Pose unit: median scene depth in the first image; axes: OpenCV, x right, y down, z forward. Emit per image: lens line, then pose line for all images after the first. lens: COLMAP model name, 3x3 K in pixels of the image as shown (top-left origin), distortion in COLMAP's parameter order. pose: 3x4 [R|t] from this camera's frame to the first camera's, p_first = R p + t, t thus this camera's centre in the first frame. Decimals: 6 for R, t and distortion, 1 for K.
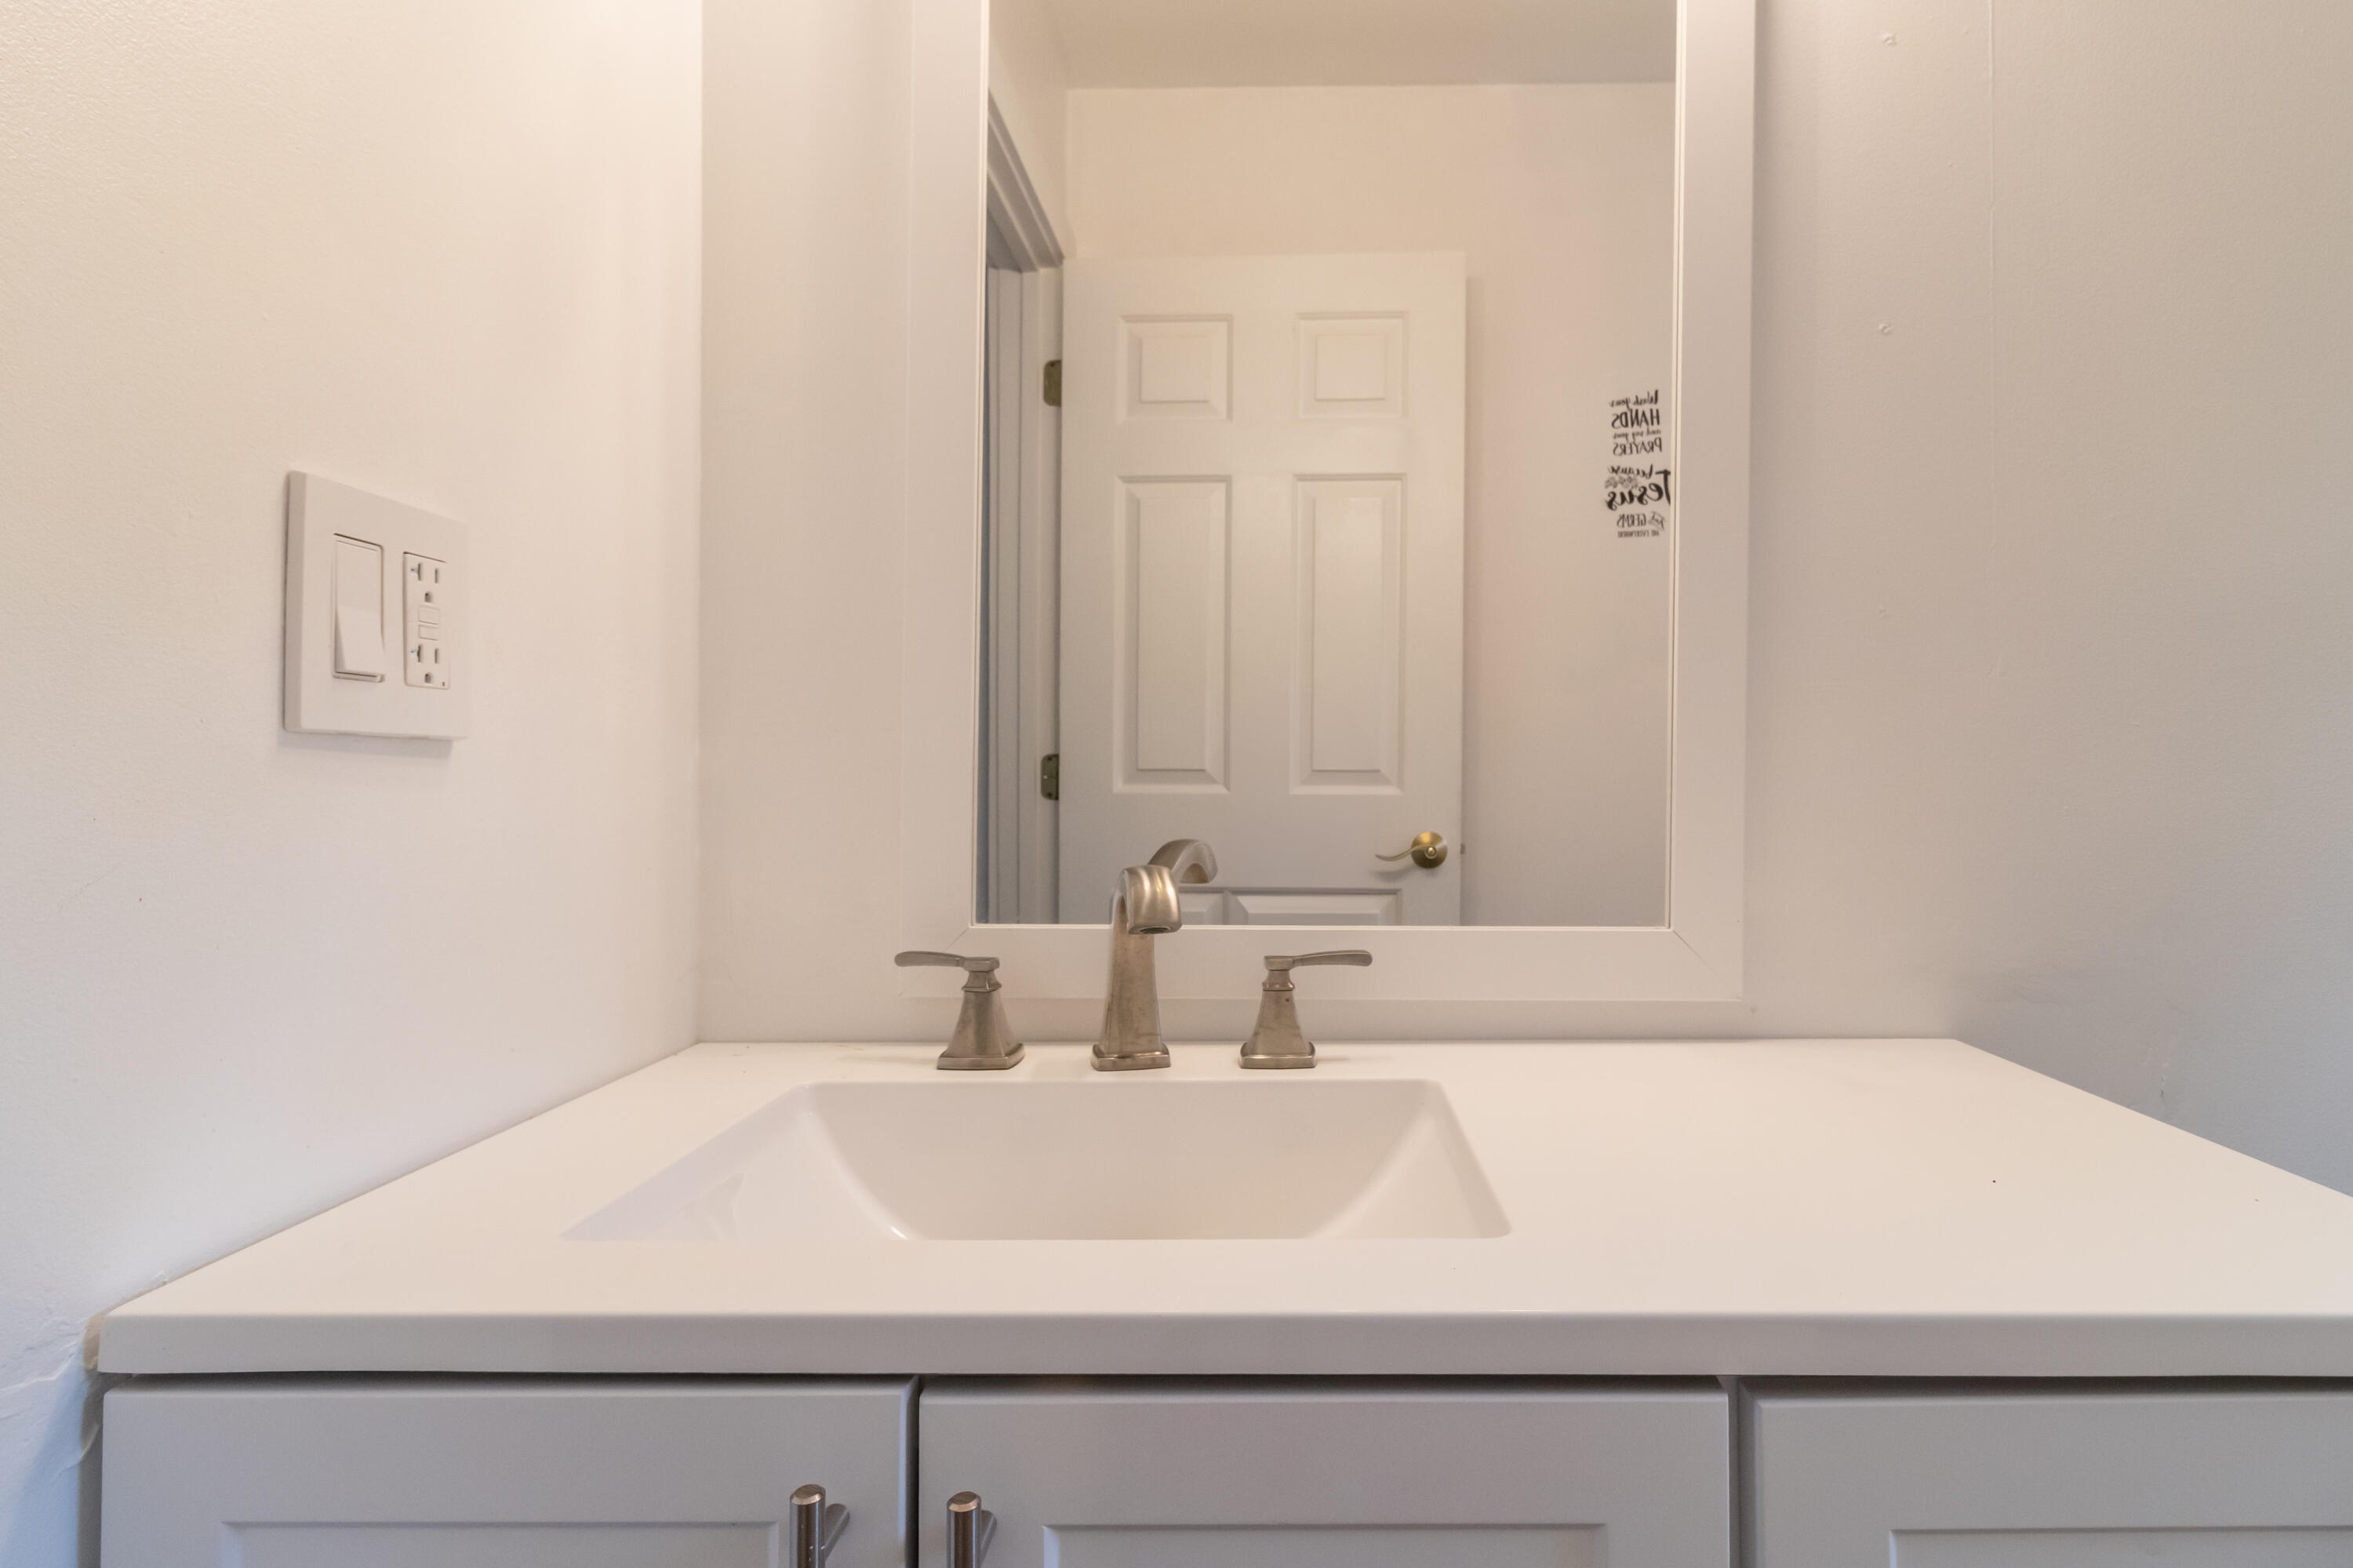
lens RADIAL K [[1328.7, 0, 1176.5], [0, 1328.7, 784.0], [0, 0, 1]] dist [-0.001154, 0.000356]
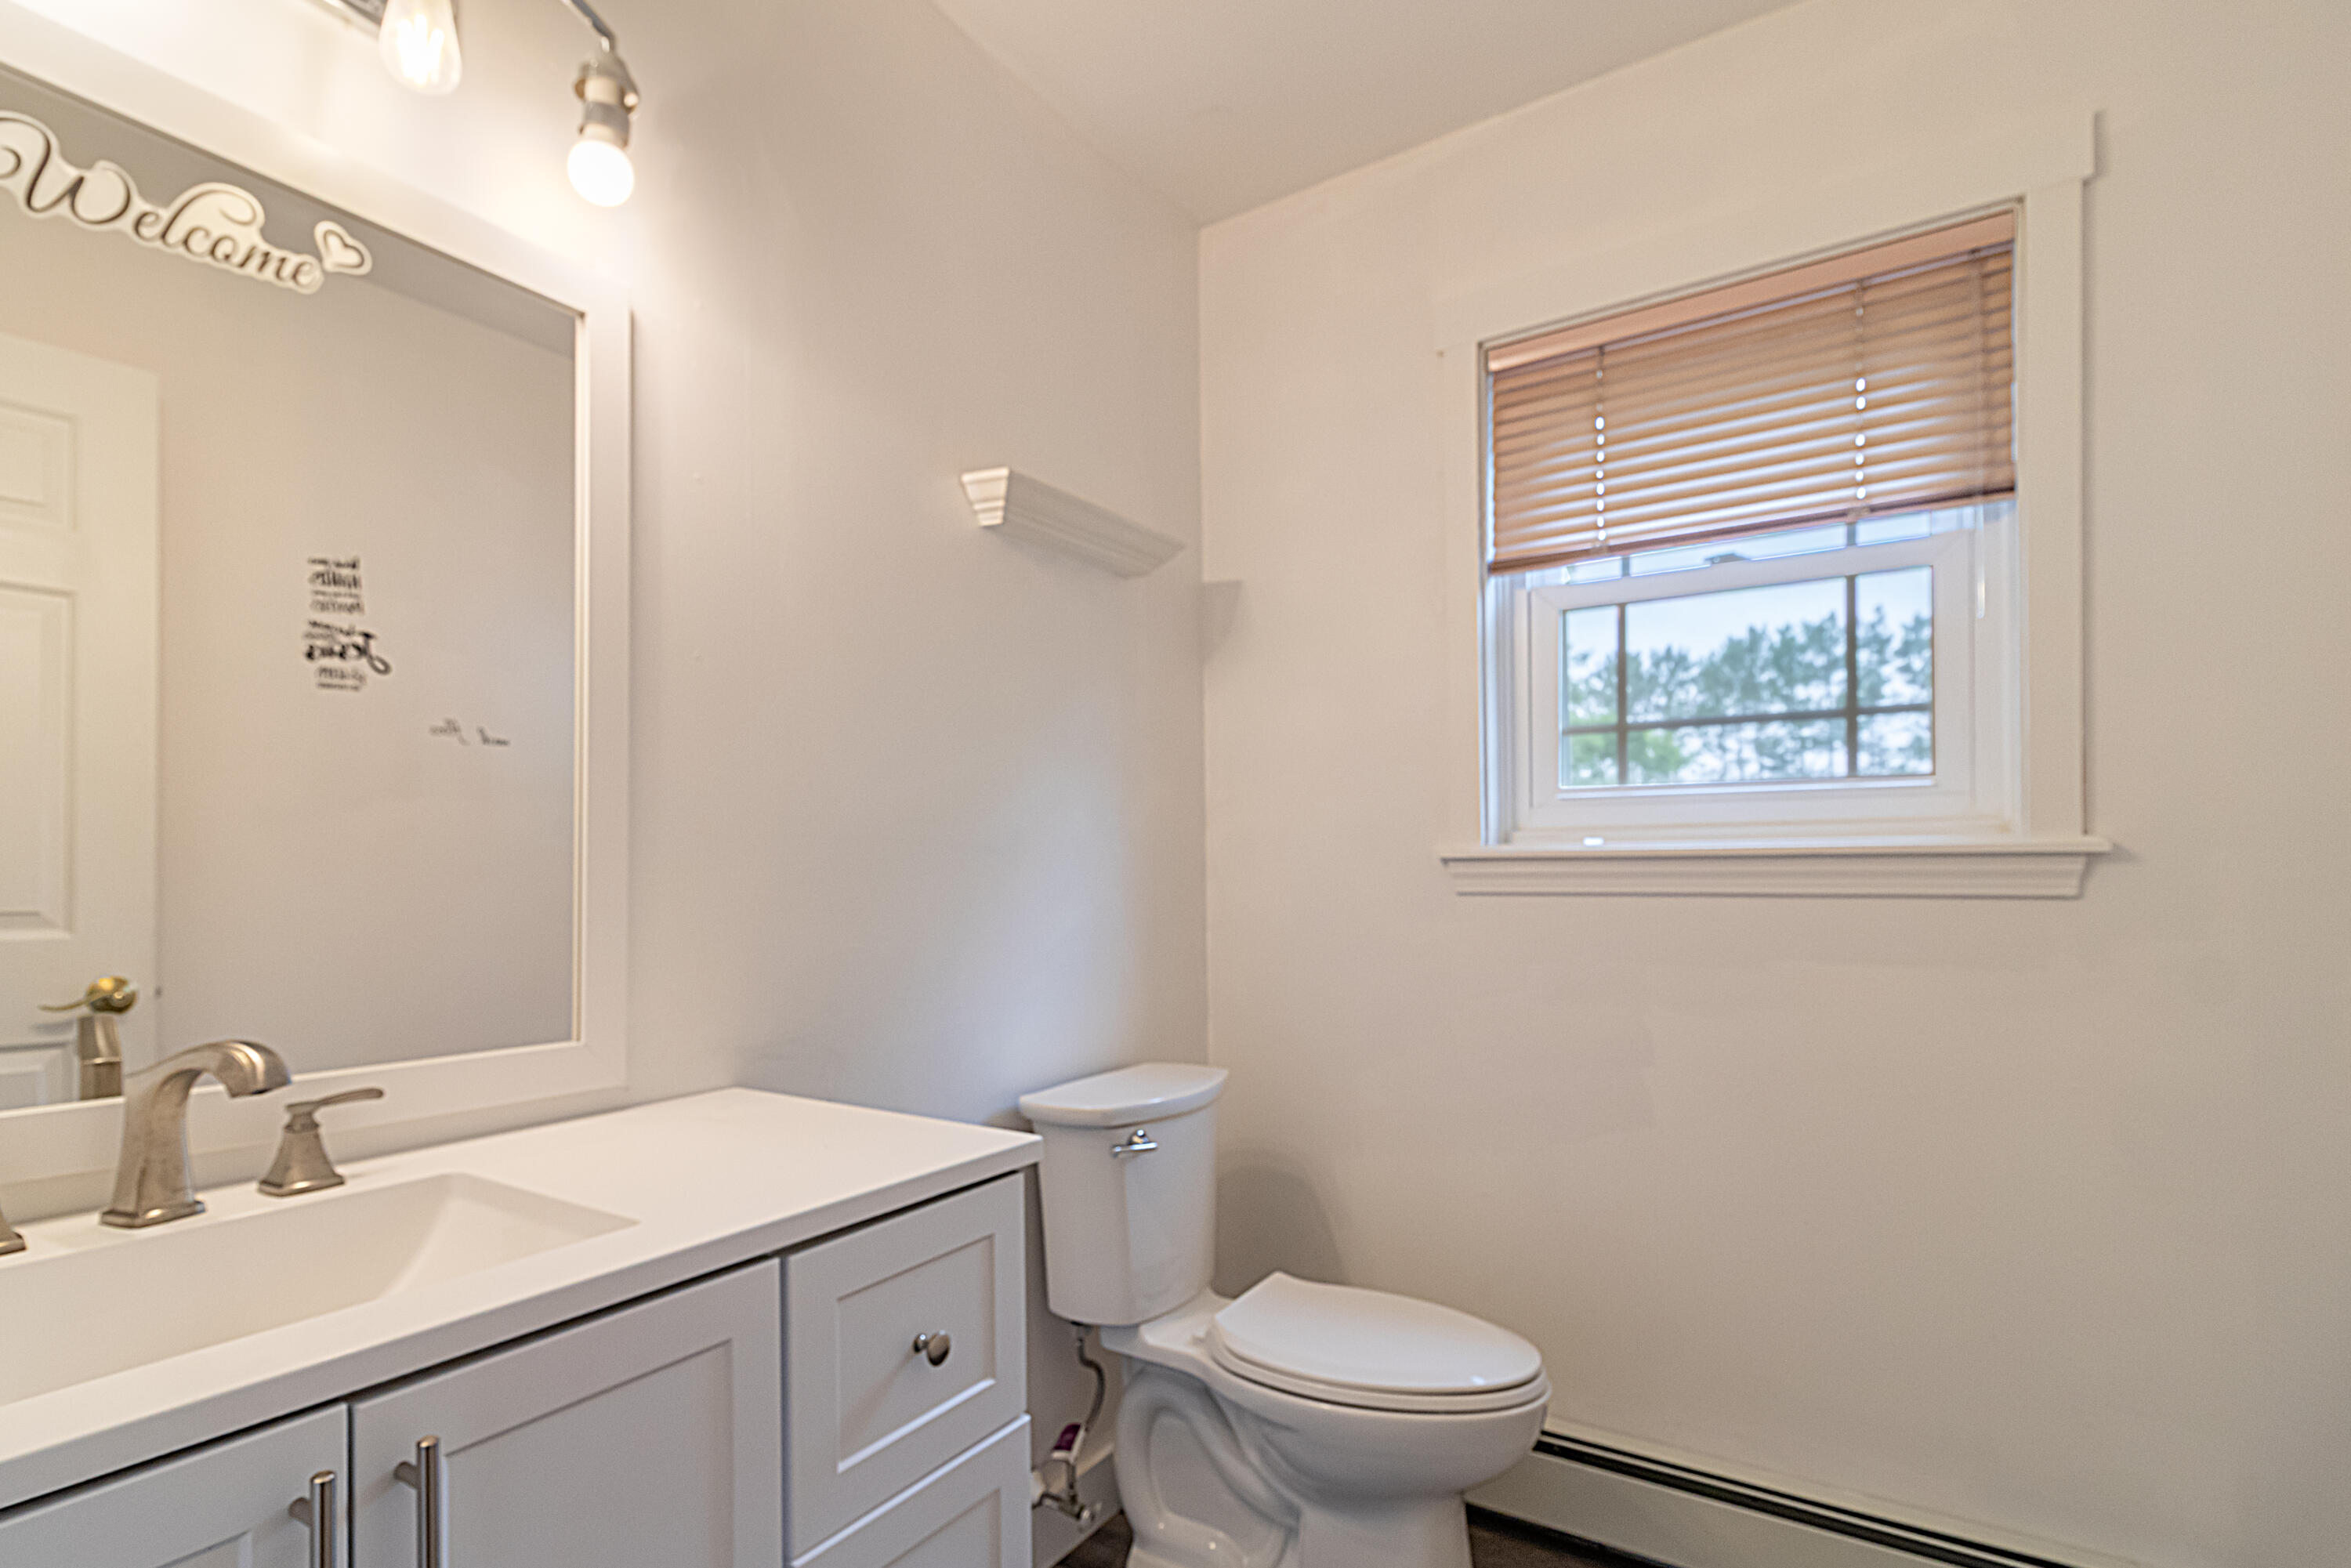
lens RADIAL K [[1158.9, 0, 1202.1], [0, 1158.9, 870.9], [0, 0, 1]] dist [0.003332, 0.000123]
pose [[0.487228, 0.008615, 0.873232, -0.137245], [0.007895, 0.999867, -0.014270, -0.018817], [-0.873239, 0.013847, 0.487096, -0.077004]]
